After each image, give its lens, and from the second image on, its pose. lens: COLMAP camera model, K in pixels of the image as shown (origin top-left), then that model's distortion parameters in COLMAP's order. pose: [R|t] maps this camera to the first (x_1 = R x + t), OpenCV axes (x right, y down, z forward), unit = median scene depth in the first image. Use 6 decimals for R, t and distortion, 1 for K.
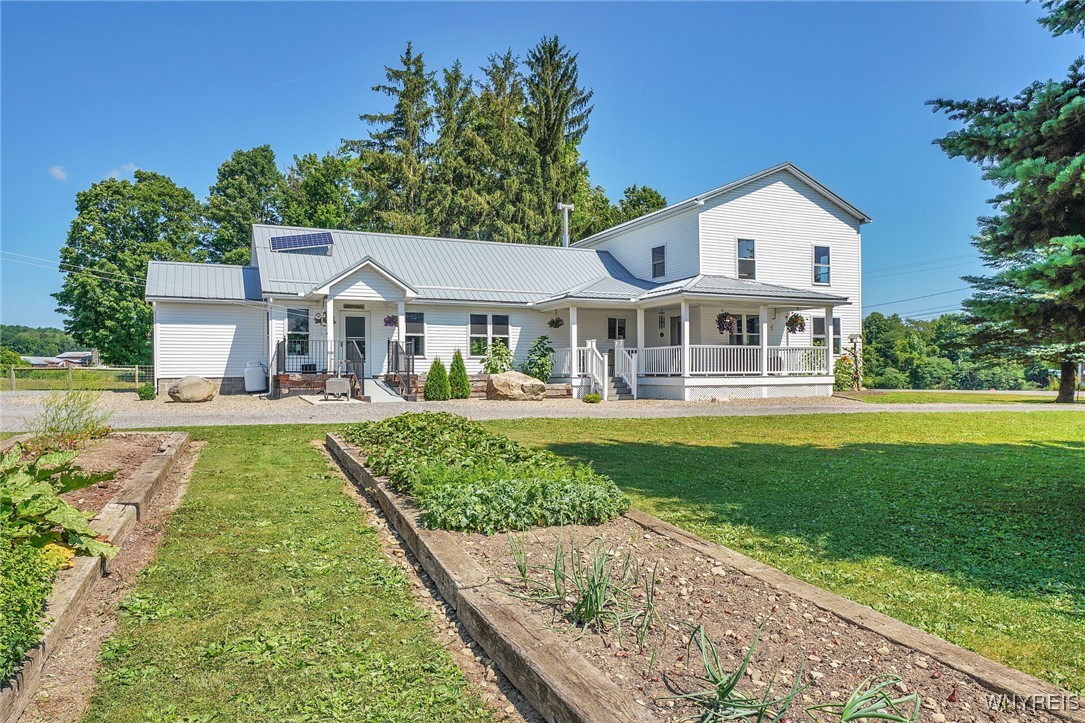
lens RADIAL K [[746.8, 0, 542.5], [0, 746.8, 361.5], [0, 0, 1]] dist [0.010727, 0.002660]
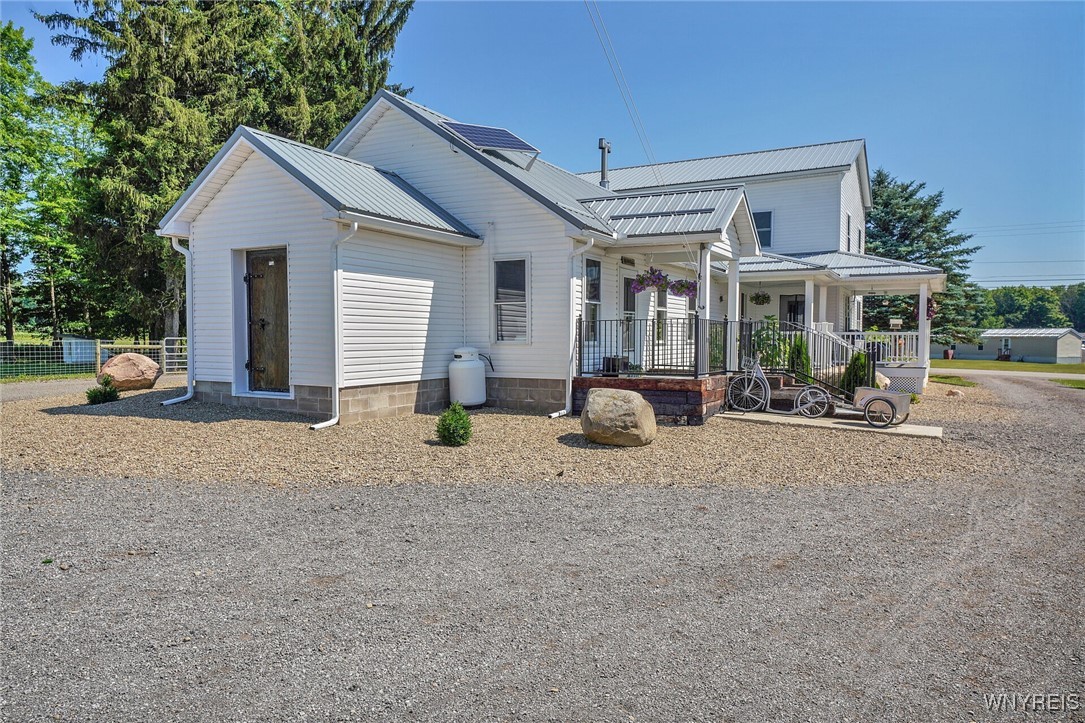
lens RADIAL K [[746.8, 0, 542.5], [0, 746.8, 361.5], [0, 0, 1]] dist [0.010727, 0.002660]
pose [[0.793440, -0.011156, 0.608546, -0.640004], [-0.020704, 0.998759, 0.045304, -0.016171], [-0.608296, -0.048545, 0.792224, 0.510311]]
